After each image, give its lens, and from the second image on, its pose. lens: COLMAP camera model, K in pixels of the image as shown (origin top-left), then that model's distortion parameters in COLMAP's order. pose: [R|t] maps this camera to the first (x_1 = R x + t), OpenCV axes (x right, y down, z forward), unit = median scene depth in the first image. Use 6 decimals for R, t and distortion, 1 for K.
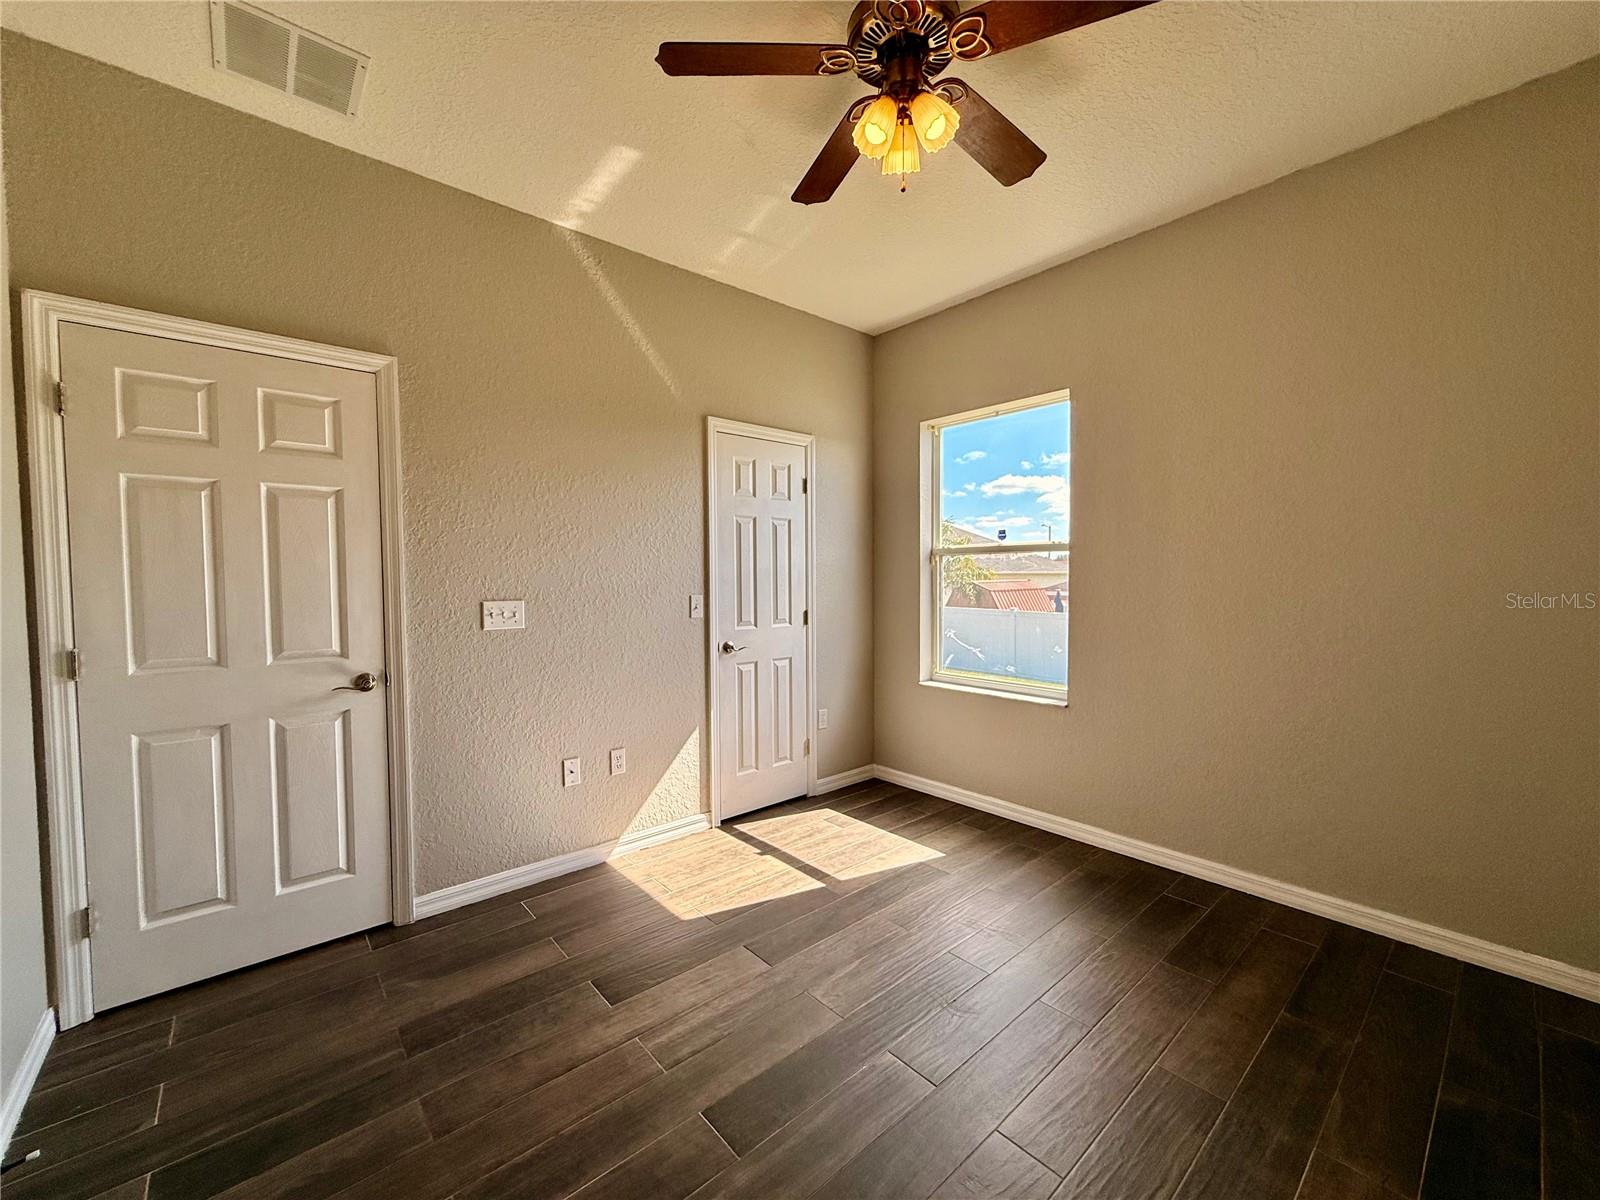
lens RADIAL K [[637.0, 0, 802.6], [0, 637.0, 601.9], [0, 0, 1]] dist [-0.000108, 0.001178]
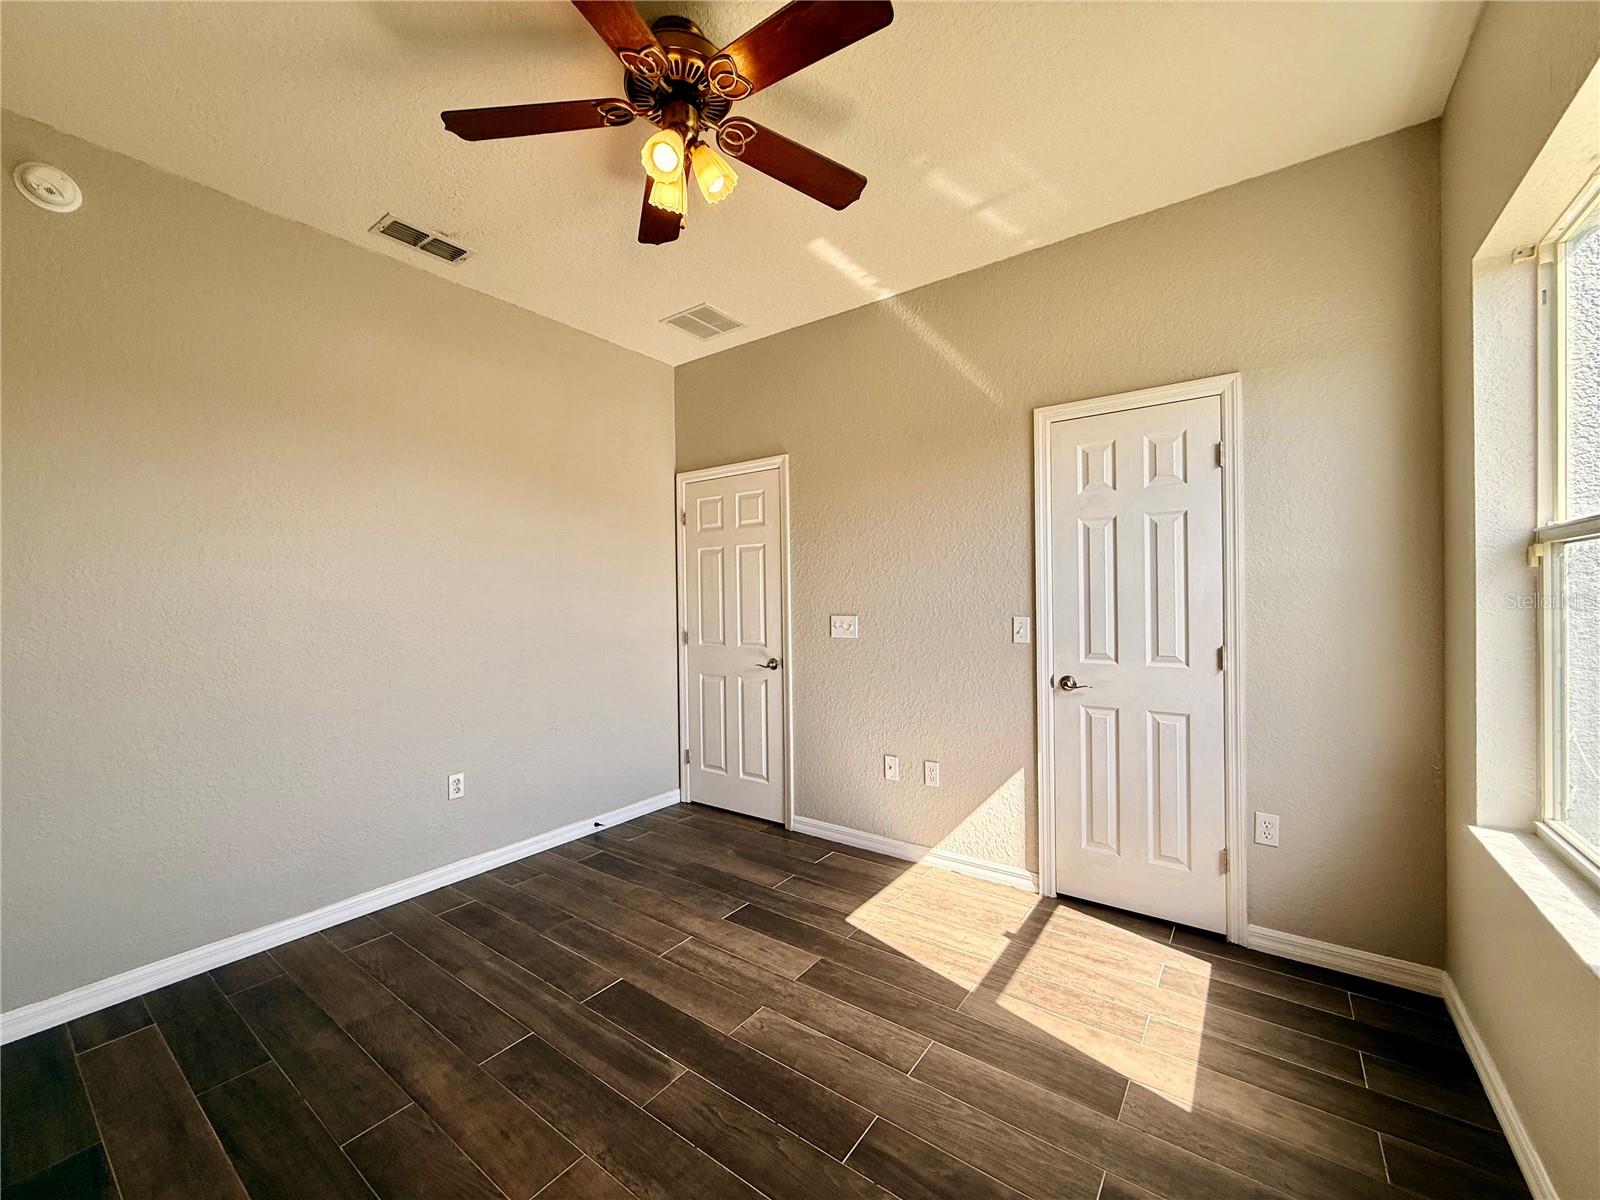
lens RADIAL K [[637.0, 0, 789.5], [0, 637.0, 601.1], [0, 0, 1]] dist [-0.000108, 0.001178]
pose [[0.216243, 0.007675, -0.976309, 0.751050], [-0.030360, 0.999538, 0.001134, -0.028543], [0.975867, 0.029396, 0.216377, 0.599681]]
